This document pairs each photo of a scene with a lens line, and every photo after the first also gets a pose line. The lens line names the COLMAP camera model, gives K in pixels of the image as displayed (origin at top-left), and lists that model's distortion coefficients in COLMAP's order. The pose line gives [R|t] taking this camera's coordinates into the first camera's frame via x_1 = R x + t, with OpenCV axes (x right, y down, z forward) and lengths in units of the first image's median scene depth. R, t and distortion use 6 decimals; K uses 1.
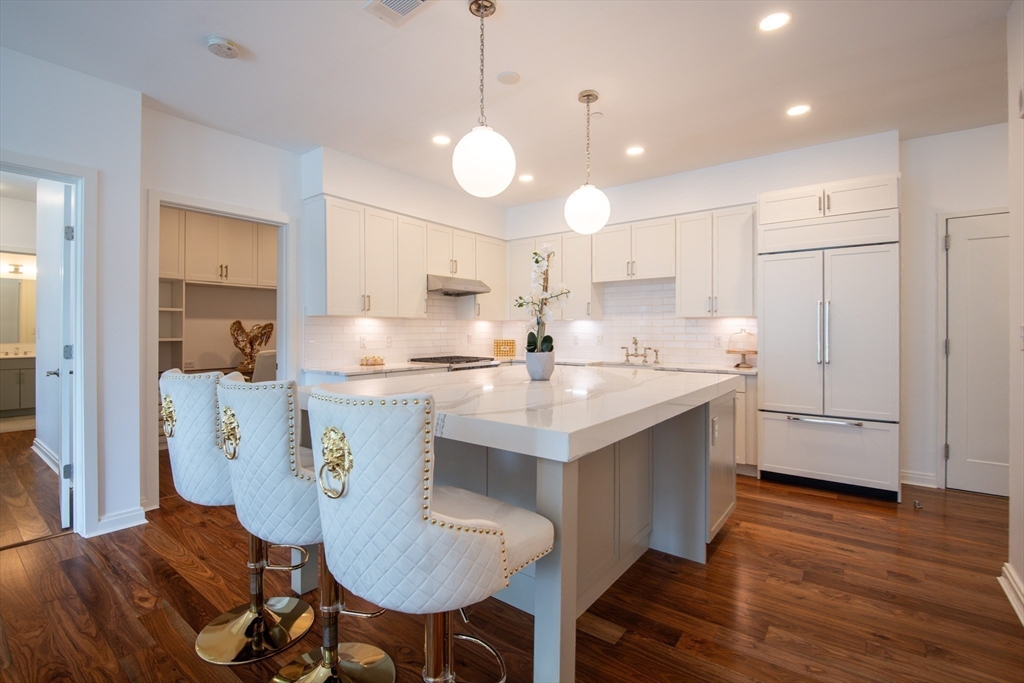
lens RADIAL K [[474.9, 0, 515.1], [0, 474.9, 332.2], [0, 0, 1]] dist [0.003401, -0.002846]
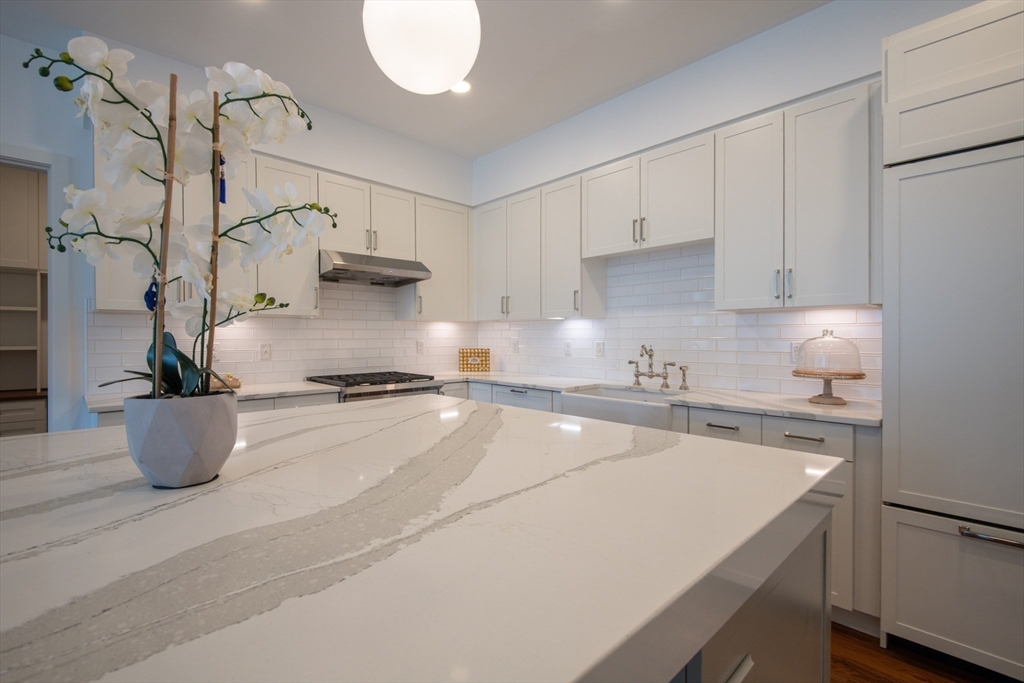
lens RADIAL K [[474.9, 0, 510.4], [0, 474.9, 343.2], [0, 0, 1]] dist [0.003401, -0.002846]
pose [[0.987436, -0.000930, -0.158014, 0.175773], [0.002486, 0.999950, 0.009653, 0.001775], [0.157997, -0.009925, 0.987390, 0.379683]]
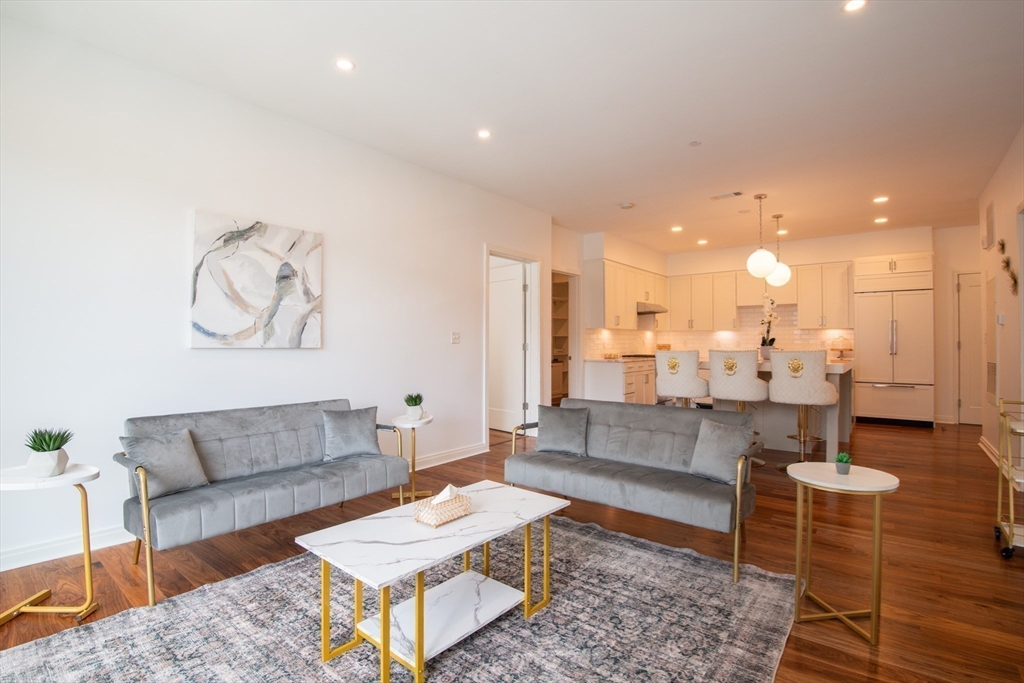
lens RADIAL K [[511.8, 0, 507.2], [0, 511.8, 340.1], [0, 0, 1]] dist [-0.020296, -0.001965]
pose [[0.999942, -0.003237, -0.010233, -0.589887], [0.003182, 0.999981, -0.005340, 0.012407], [0.010251, 0.005307, 0.999933, -0.693128]]
